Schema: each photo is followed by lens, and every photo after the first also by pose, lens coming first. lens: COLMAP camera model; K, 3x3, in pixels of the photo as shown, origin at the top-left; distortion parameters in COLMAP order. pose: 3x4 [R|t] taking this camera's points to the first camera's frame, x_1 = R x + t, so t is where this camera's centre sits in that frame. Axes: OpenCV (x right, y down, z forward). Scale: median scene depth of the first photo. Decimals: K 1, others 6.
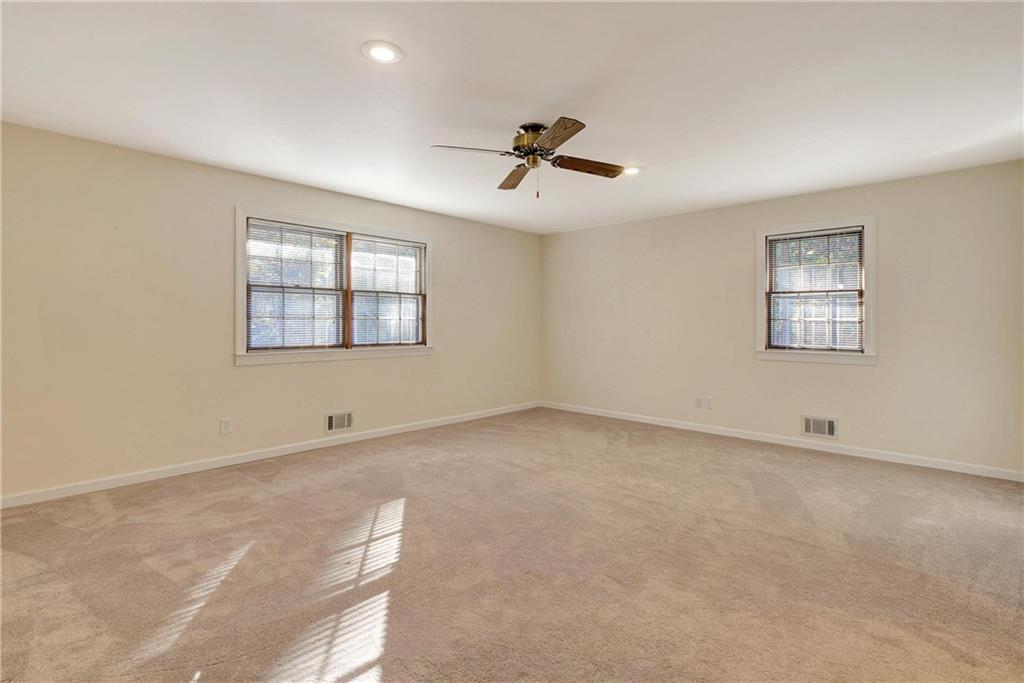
lens RADIAL K [[477.9, 0, 512.6], [0, 477.9, 332.3], [0, 0, 1]] dist [-0.009242, -0.000021]
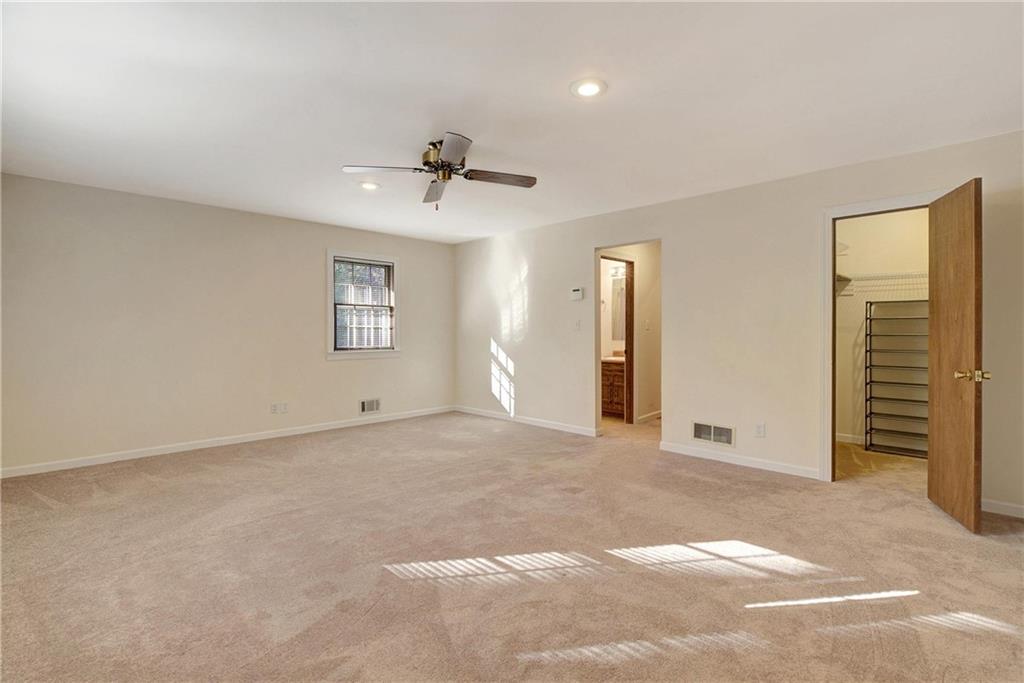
lens RADIAL K [[477.9, 0, 507.2], [0, 477.9, 338.0], [0, 0, 1]] dist [-0.009242, -0.000021]
pose [[0.023463, -0.016323, 0.999591, -0.735844], [0.016499, 0.999737, 0.015938, -0.010049], [-0.999589, 0.016118, 0.023726, 0.607804]]
